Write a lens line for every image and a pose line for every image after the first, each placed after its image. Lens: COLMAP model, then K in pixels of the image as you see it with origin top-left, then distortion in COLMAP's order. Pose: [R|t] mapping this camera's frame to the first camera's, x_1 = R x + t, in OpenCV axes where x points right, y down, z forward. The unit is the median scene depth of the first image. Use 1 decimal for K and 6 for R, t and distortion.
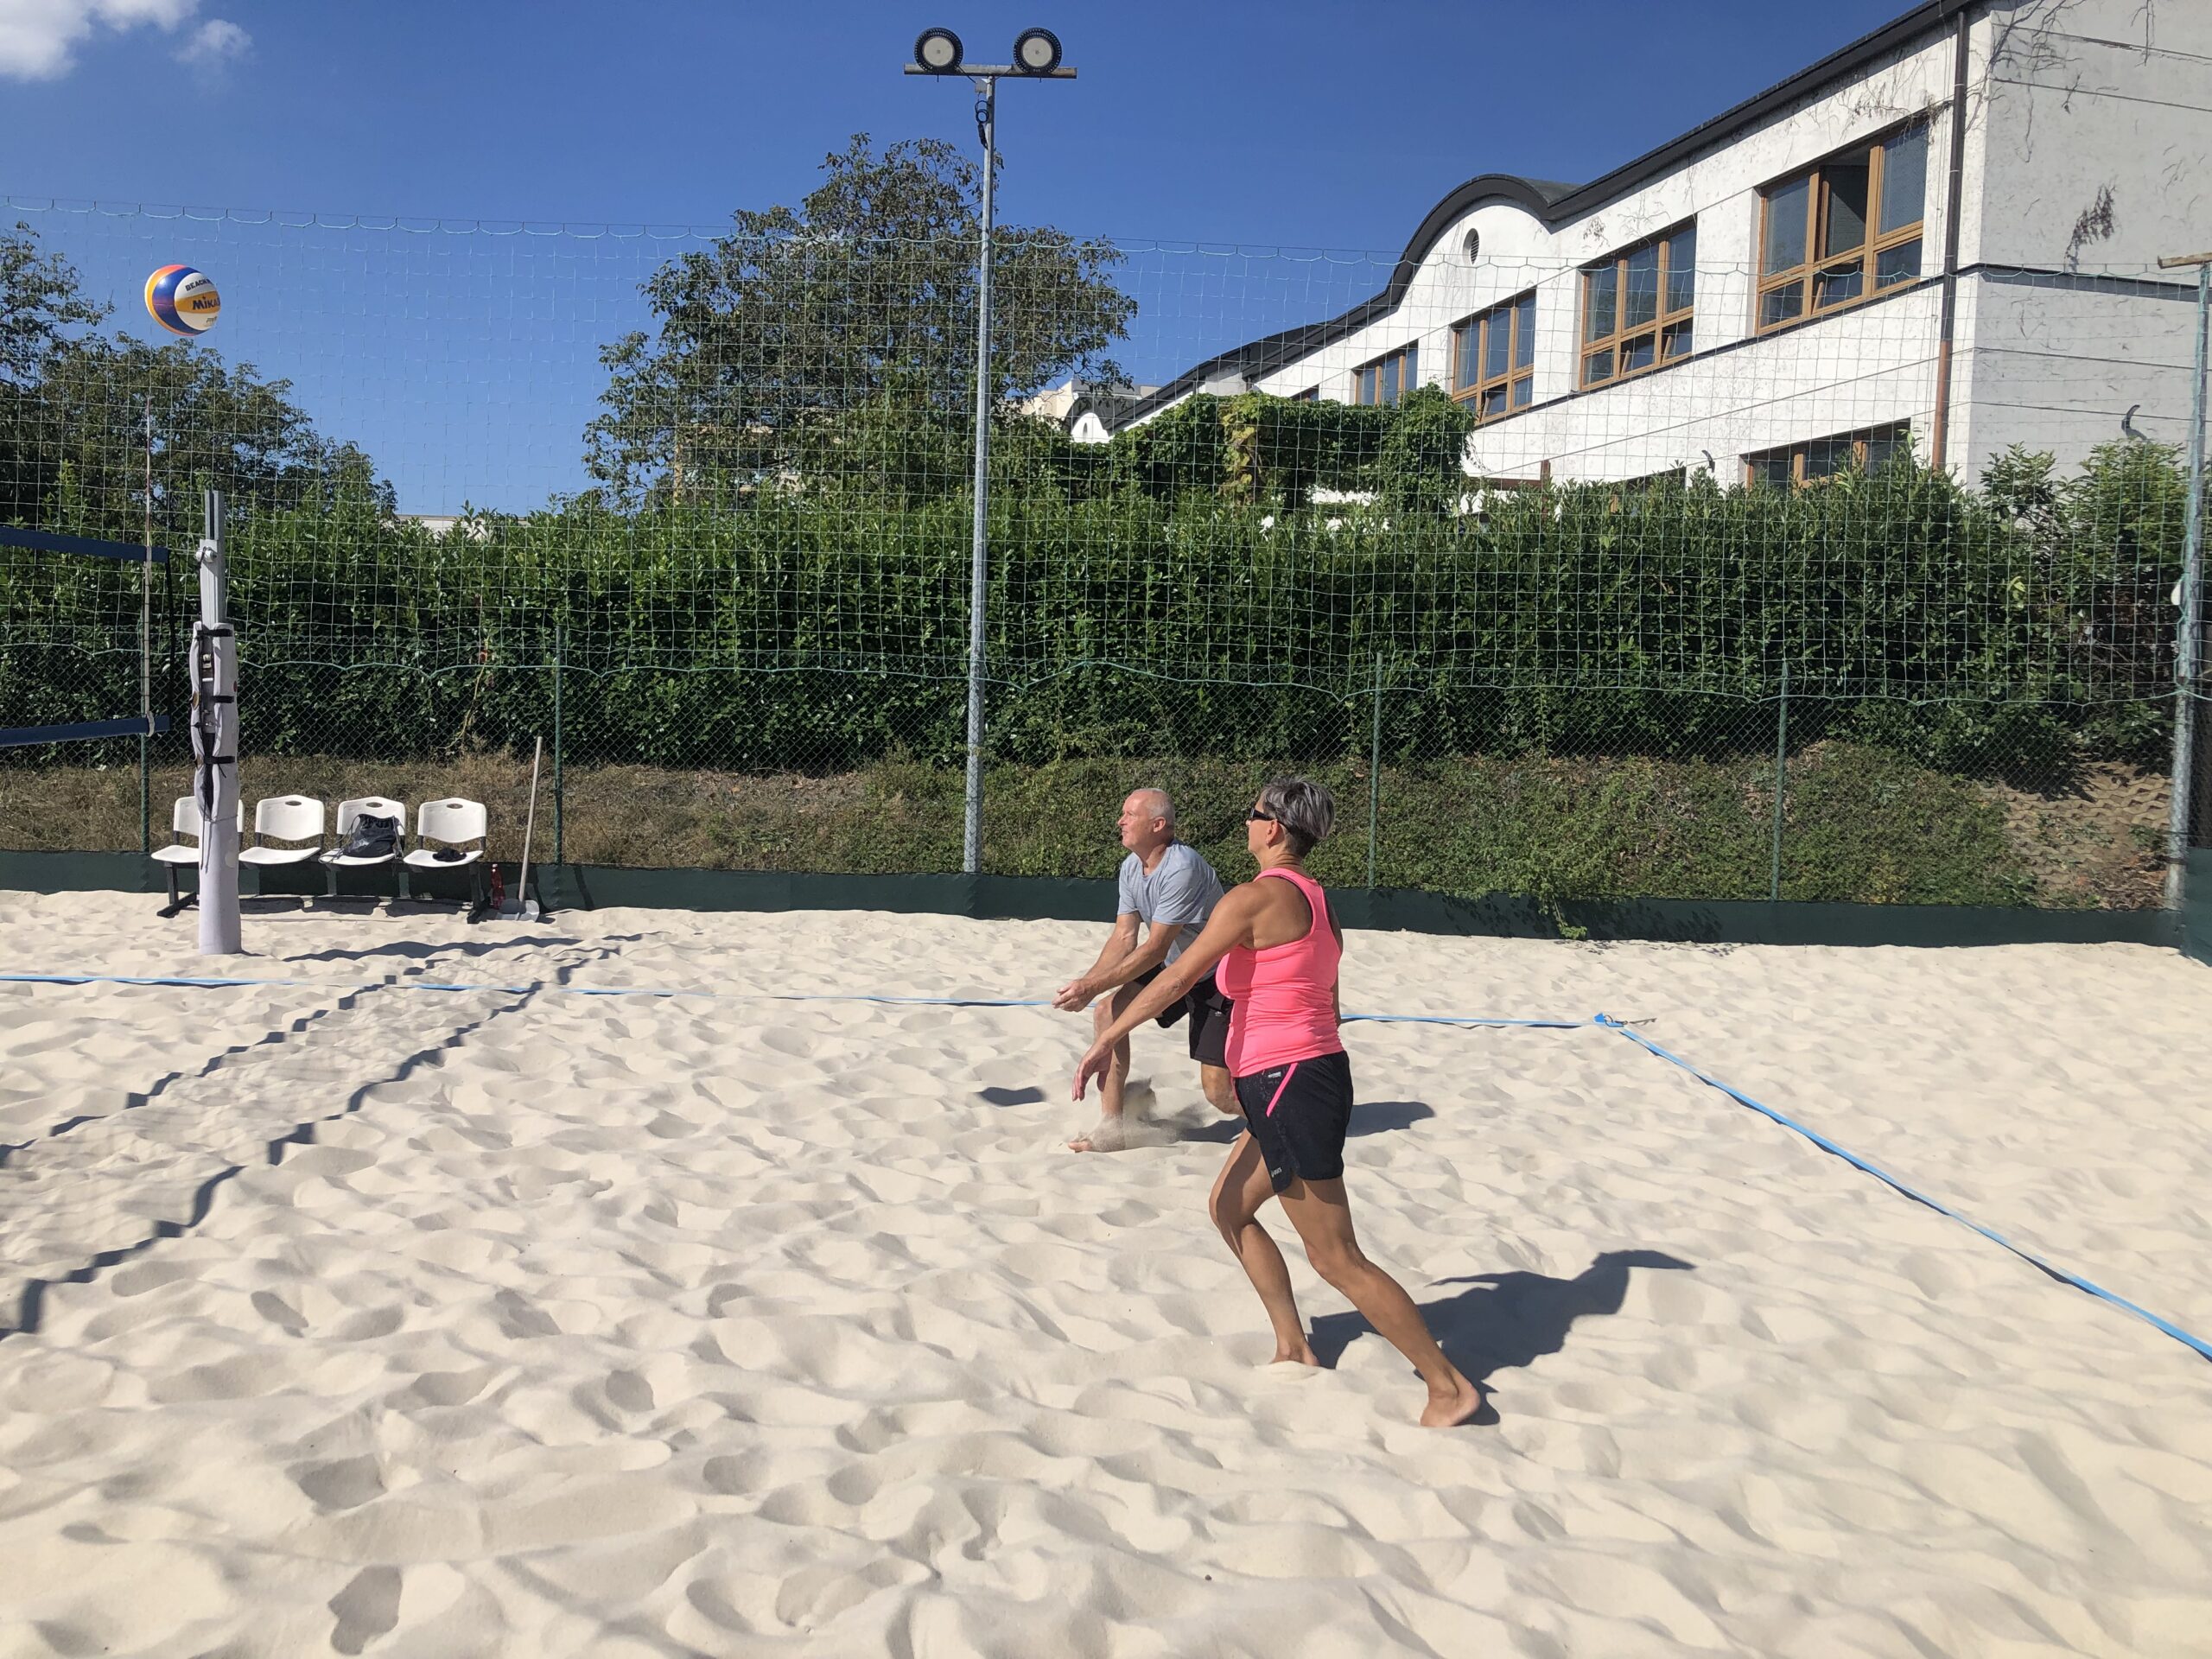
lens RADIAL K [[1802.1, 0, 1106.0], [0, 1802.1, 829.5], [0, 0, 1]] dist [-0.012078, 0.010423]
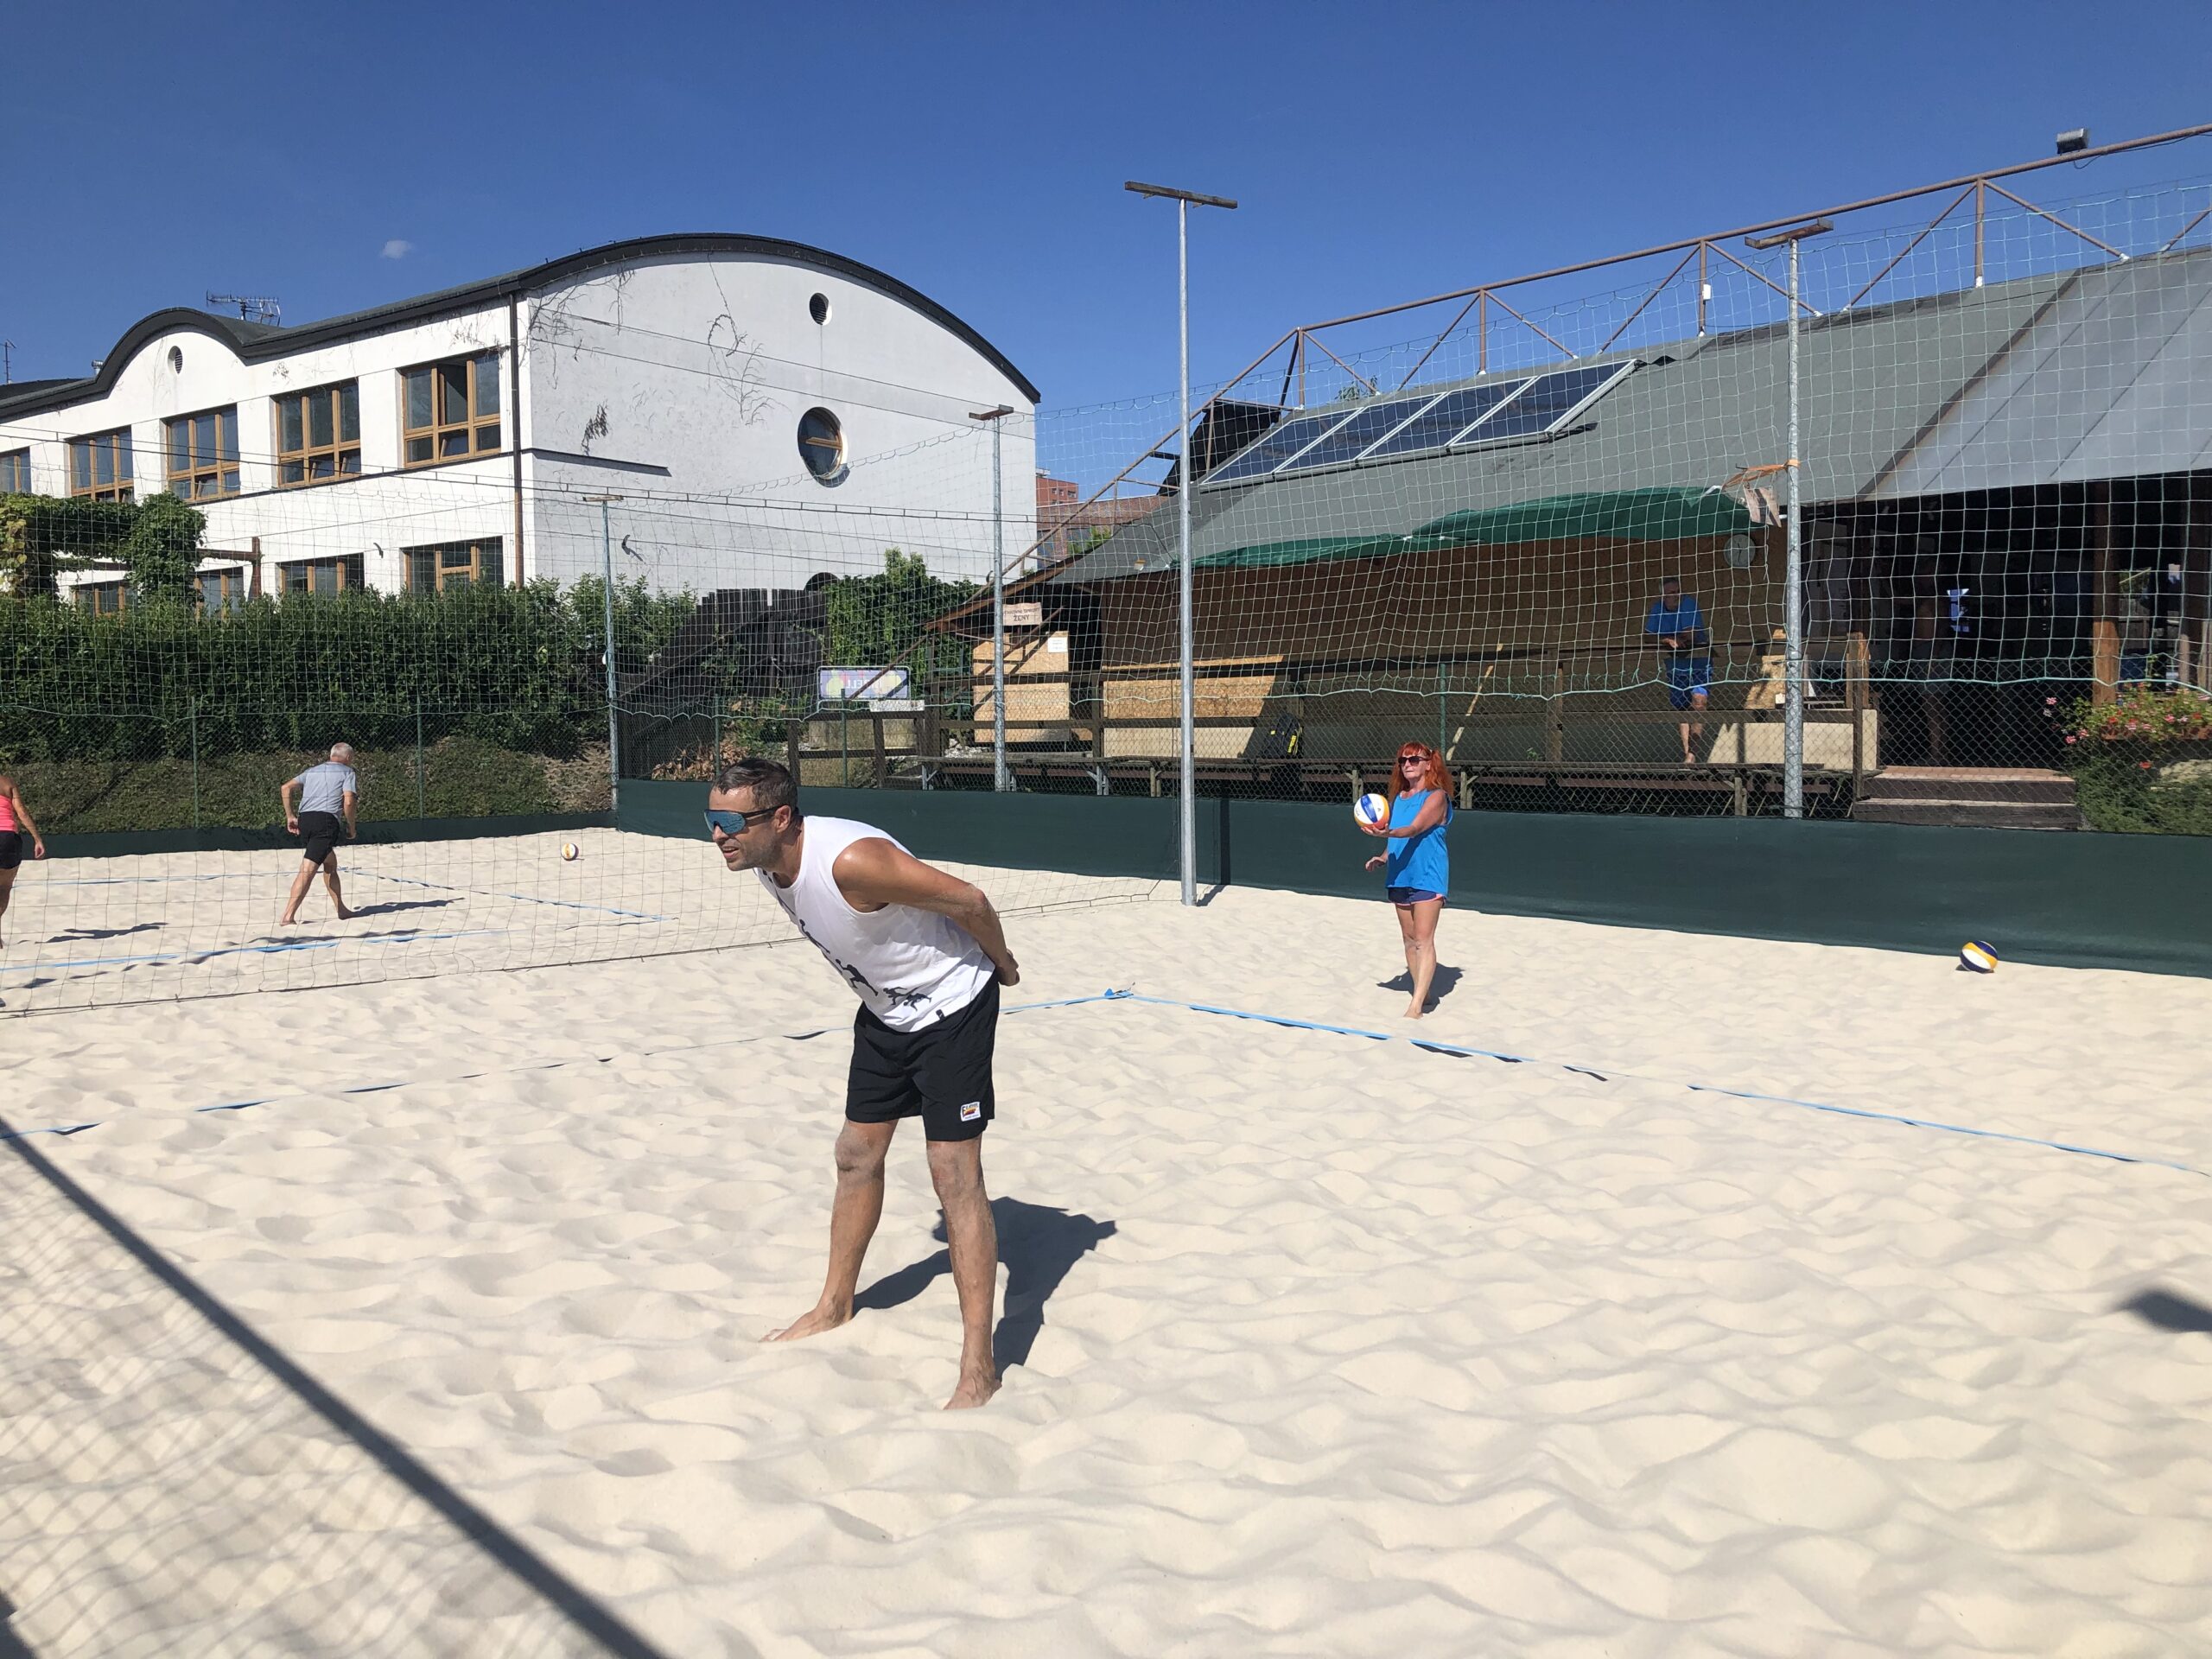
lens RADIAL K [[1893.8, 0, 1106.0], [0, 1893.8, 829.5], [0, 0, 1]] dist [-0.040751, 0.097199]
pose [[0.782654, -0.070076, 0.618499, -0.198682], [0.073240, 0.997108, 0.020293, 0.040262], [-0.618133, 0.029417, 0.785523, -0.671850]]
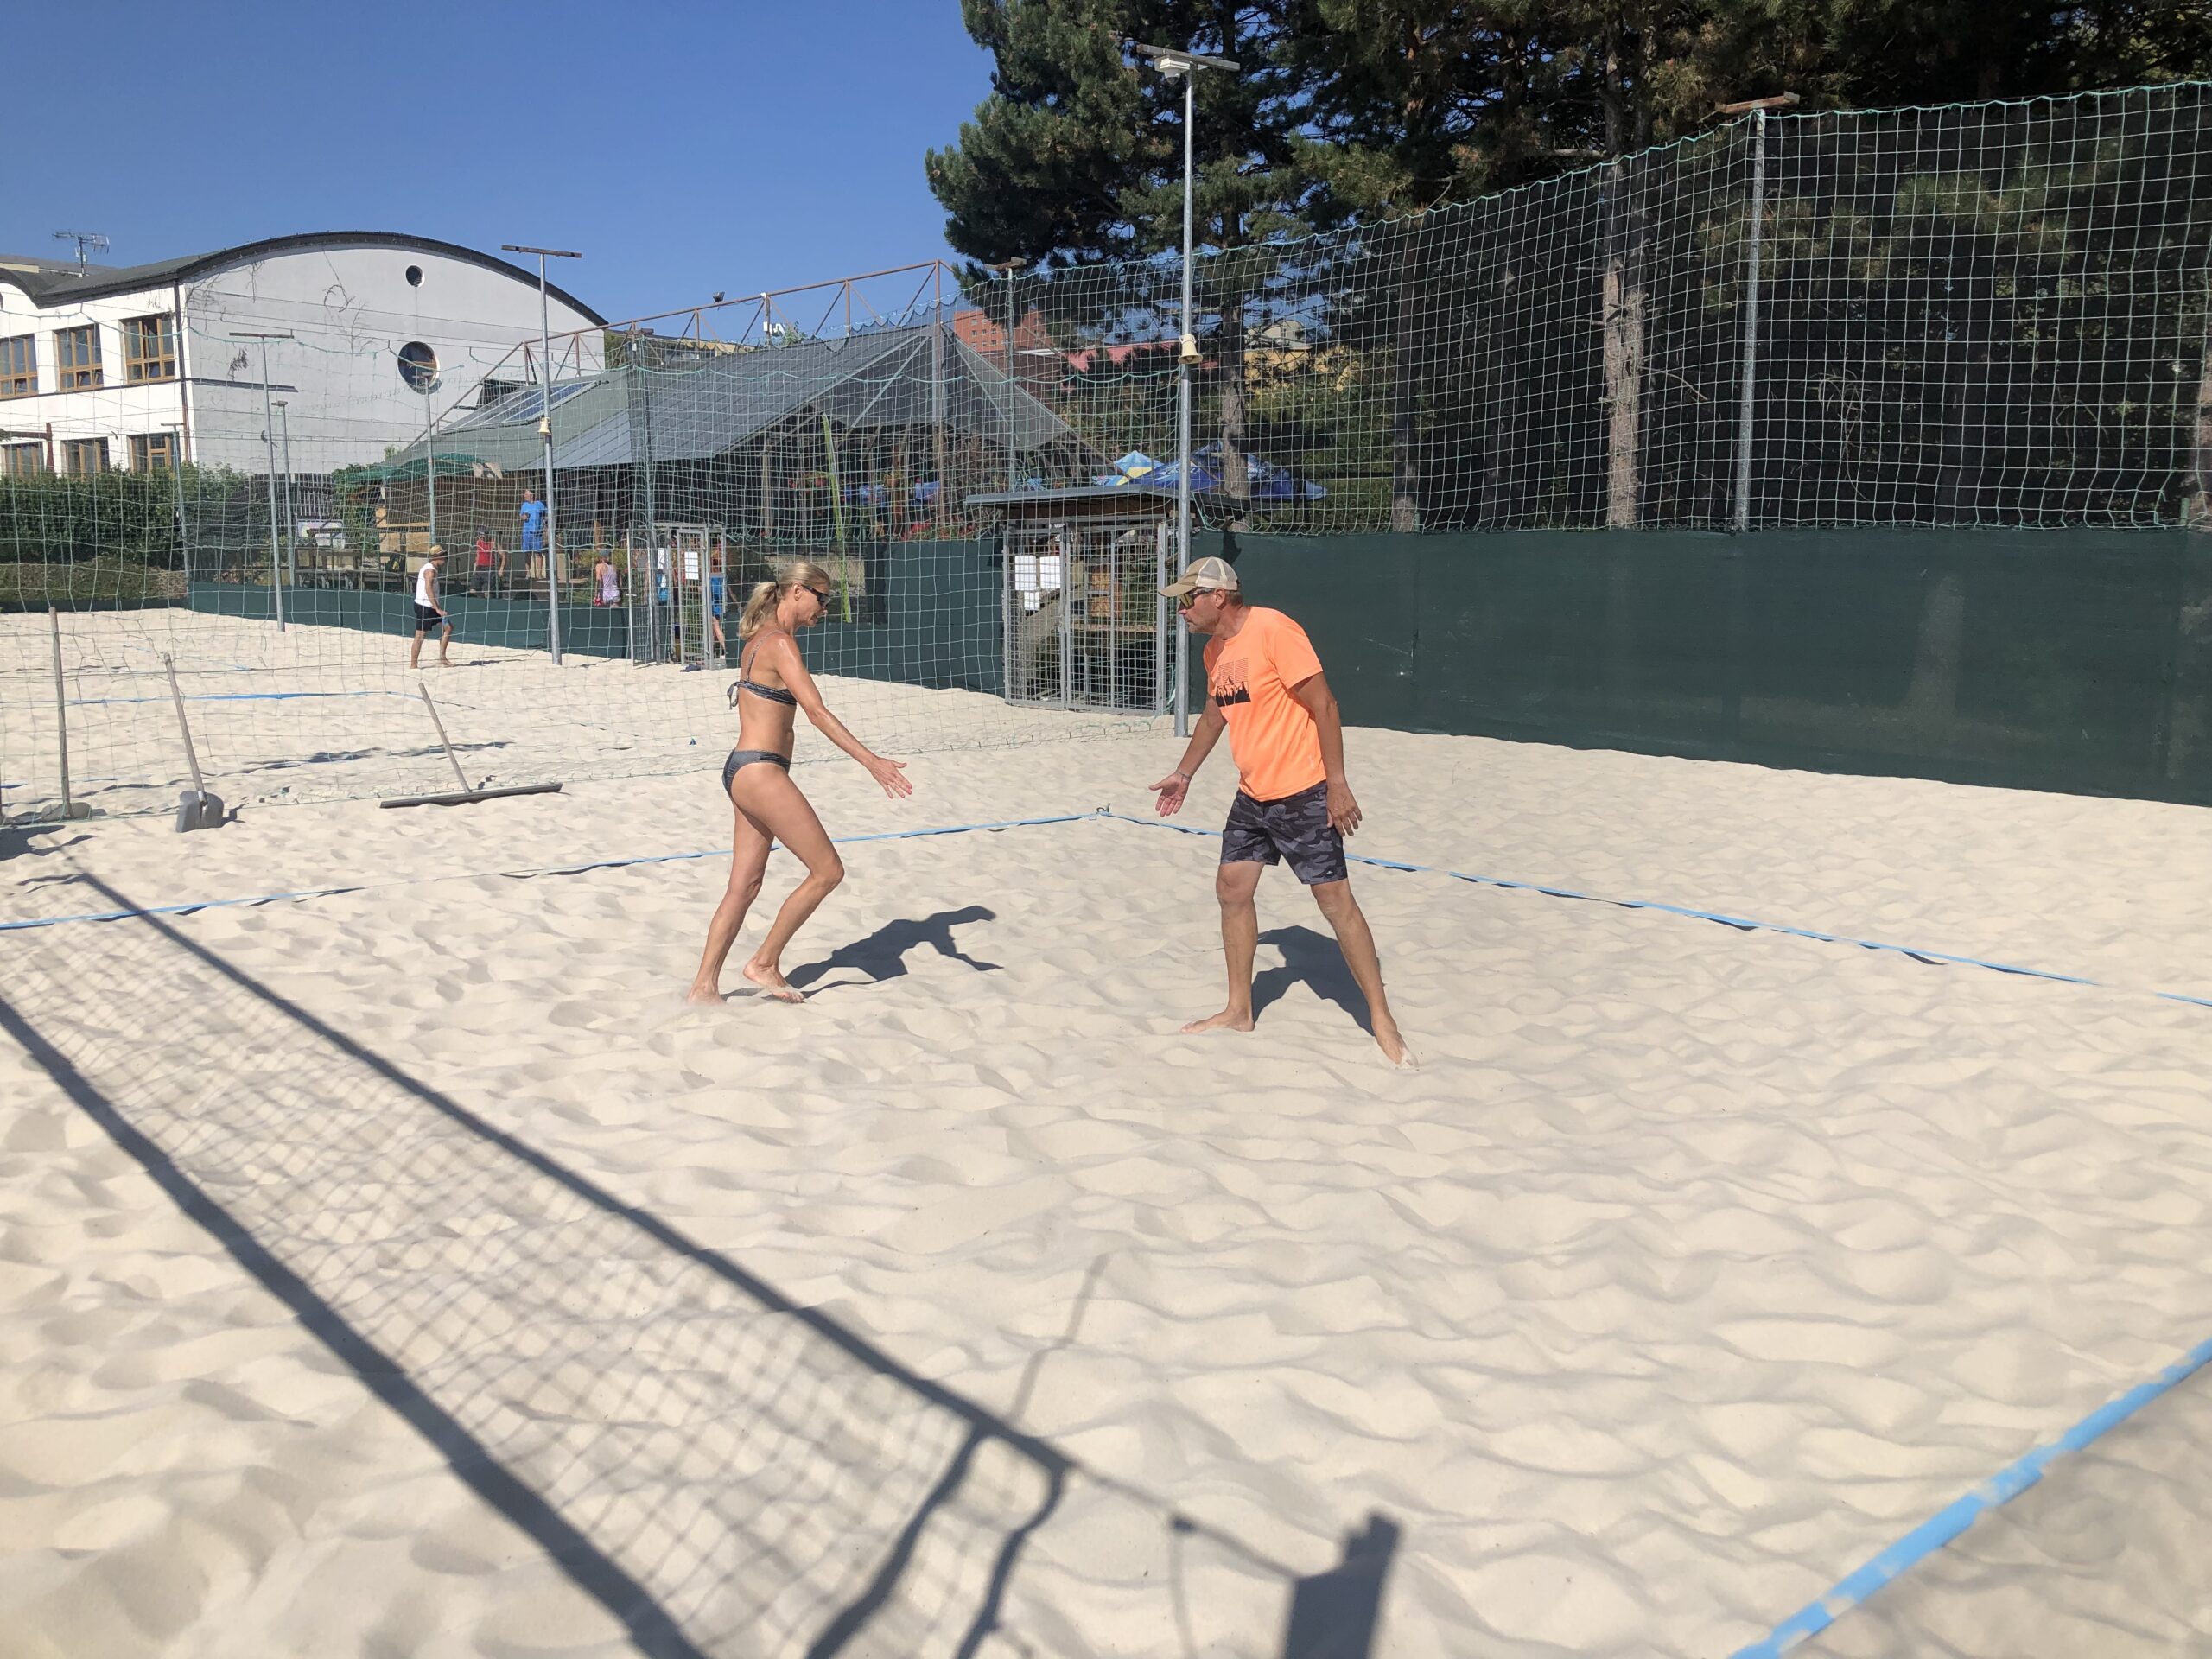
lens RADIAL K [[1893.8, 0, 1106.0], [0, 1893.8, 829.5], [0, 0, 1]] dist [-0.040751, 0.097199]
pose [[0.803335, -0.107537, 0.585737, -0.139938], [0.053315, 0.992599, 0.109112, 0.119697], [-0.593136, -0.056425, 0.803123, -2.069226]]
